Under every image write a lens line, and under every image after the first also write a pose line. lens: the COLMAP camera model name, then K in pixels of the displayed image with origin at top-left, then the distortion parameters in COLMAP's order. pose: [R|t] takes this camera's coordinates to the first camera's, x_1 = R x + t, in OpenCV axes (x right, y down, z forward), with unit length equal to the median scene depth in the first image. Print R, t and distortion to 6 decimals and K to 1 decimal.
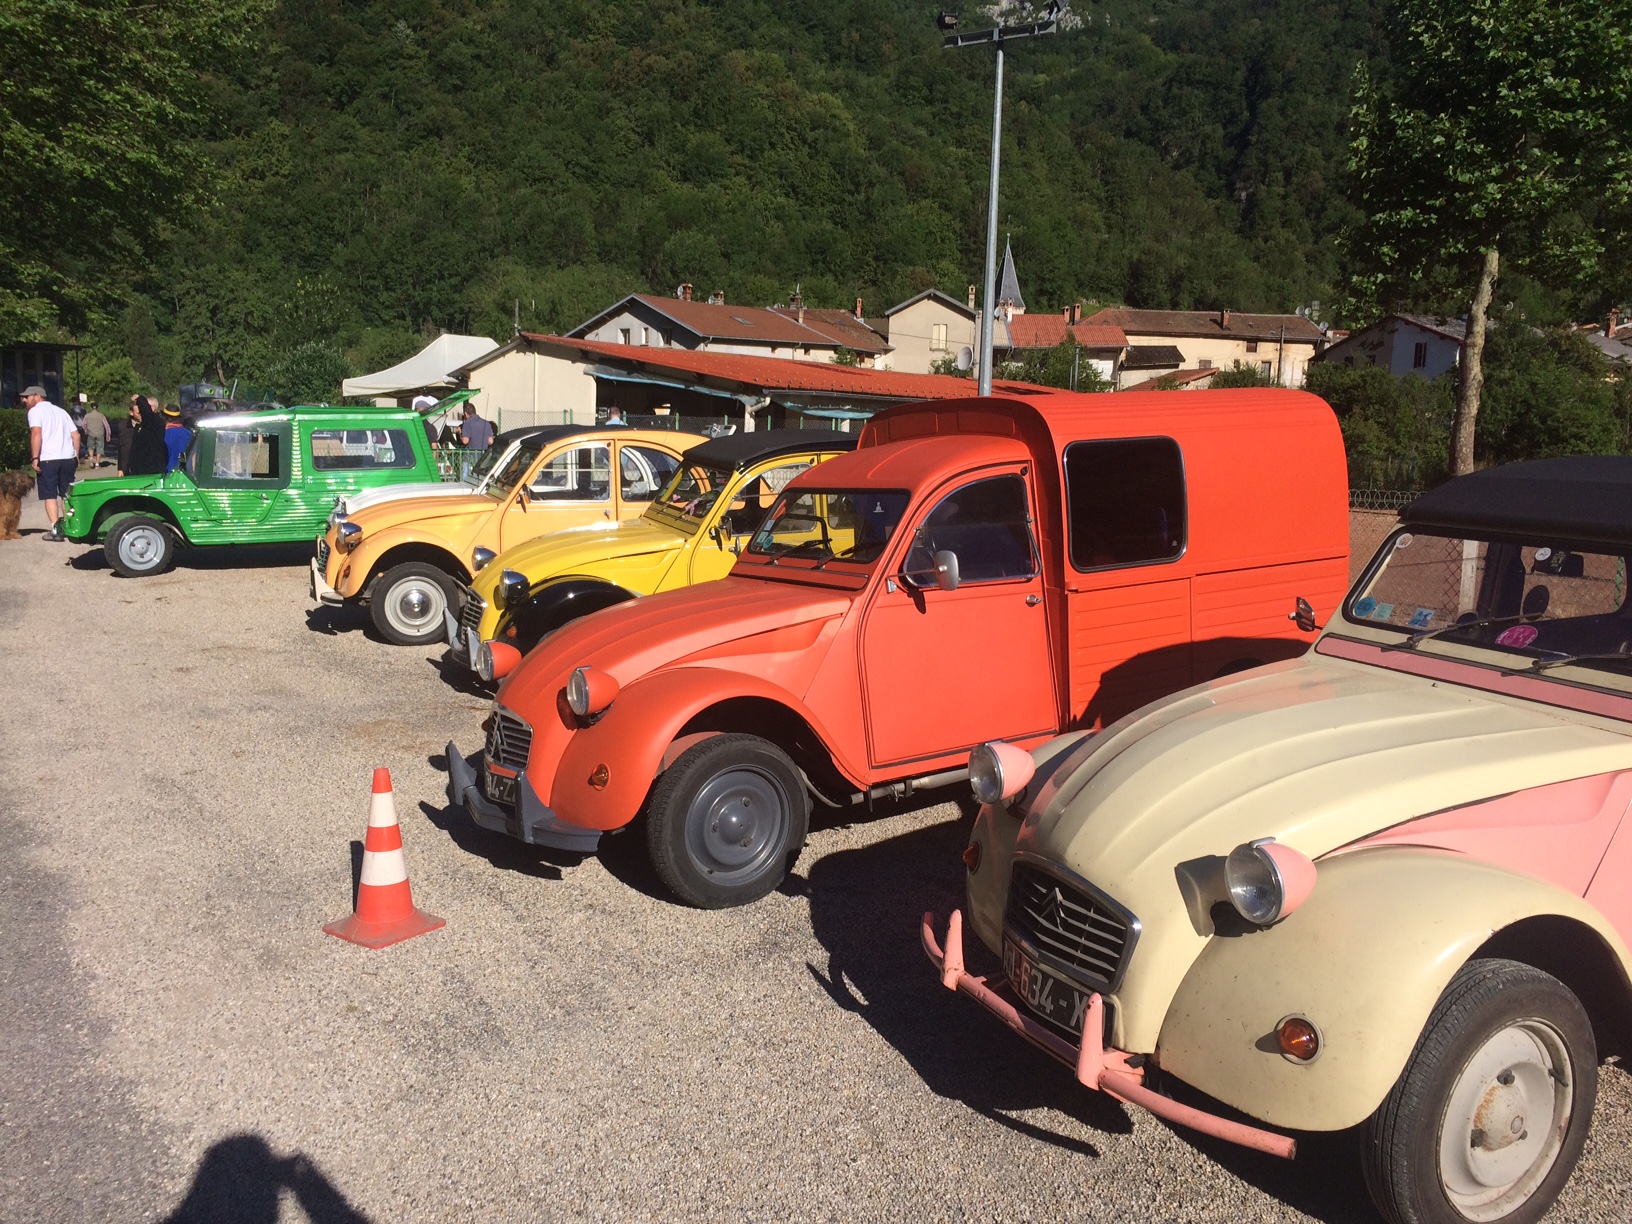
lens RADIAL K [[1404.5, 0, 812.6], [0, 1404.5, 620.9], [0, 0, 1]] dist [0.082224, -0.091535]
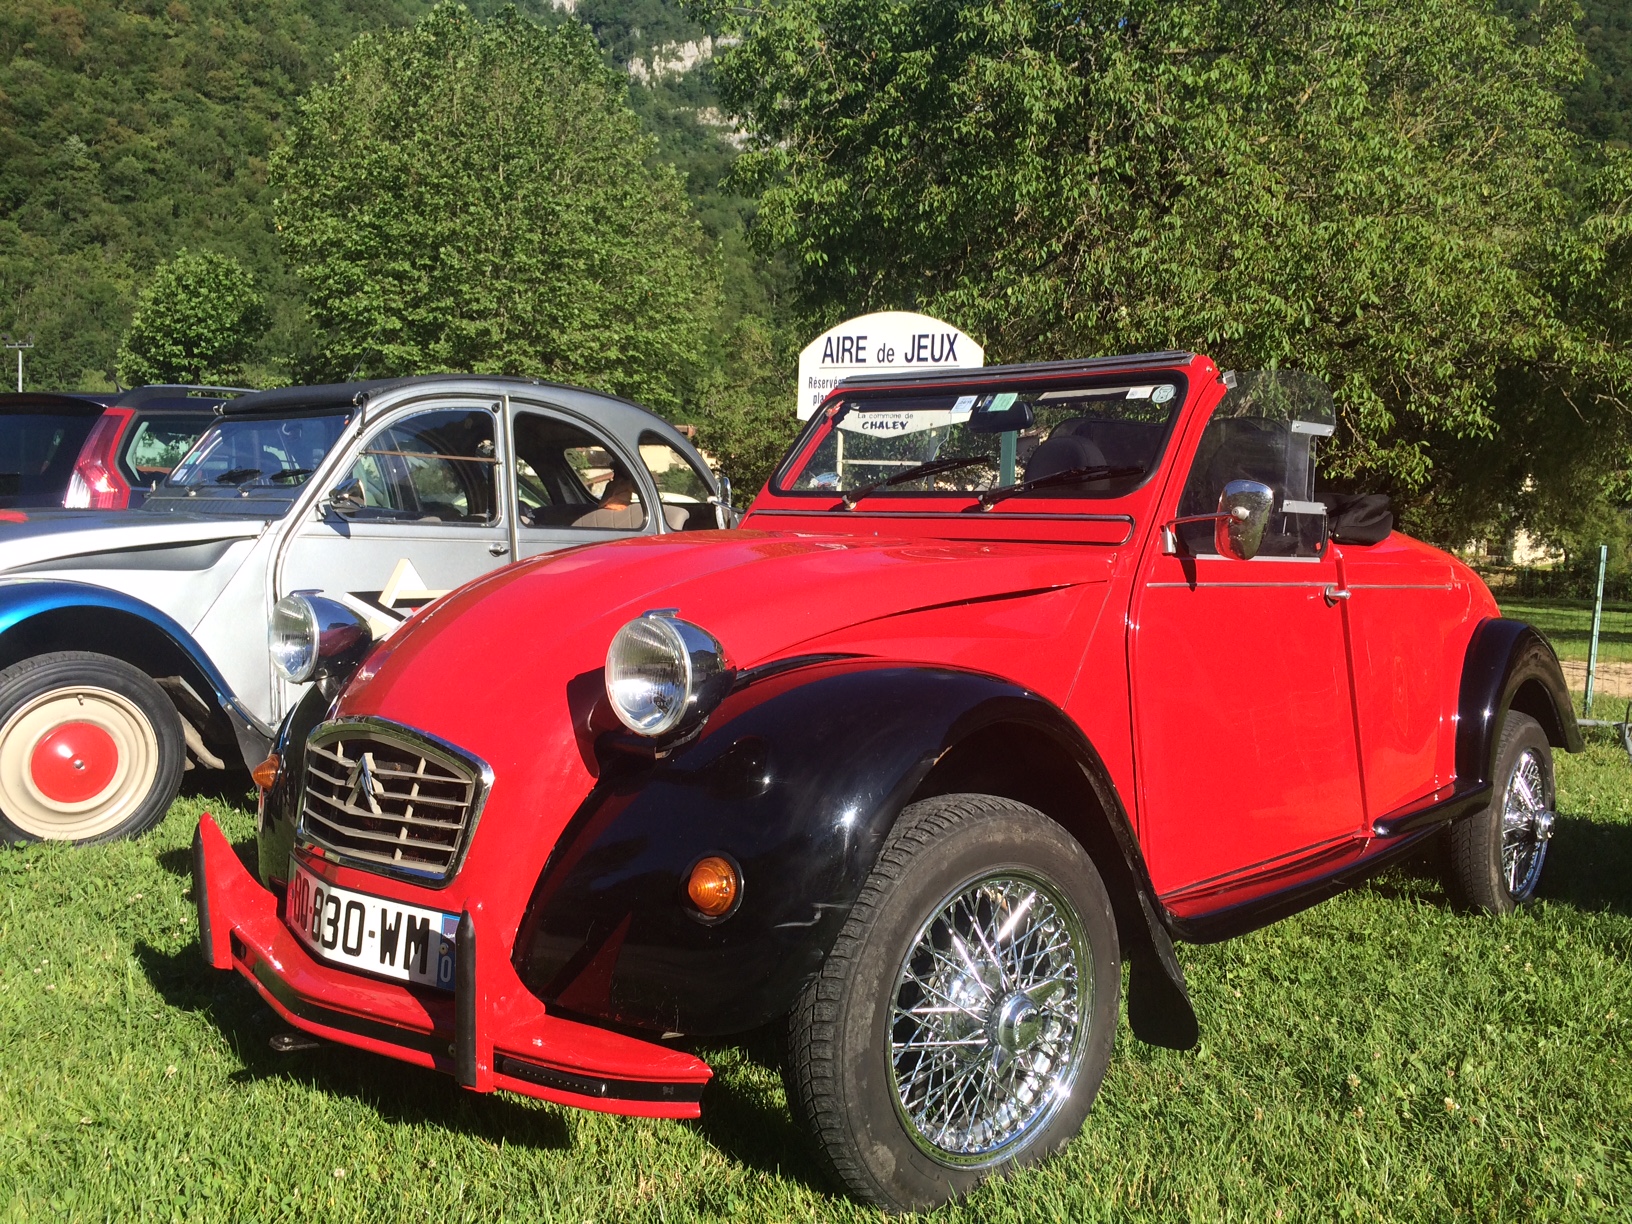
lens RADIAL K [[1404.5, 0, 812.6], [0, 1404.5, 620.9], [0, 0, 1]] dist [0.082224, -0.091535]
pose [[0.988396, 0.005125, 0.151811, 0.095093], [0.005339, 0.997641, -0.068440, 0.019774], [-0.151803, 0.068456, 0.986037, -0.116135]]
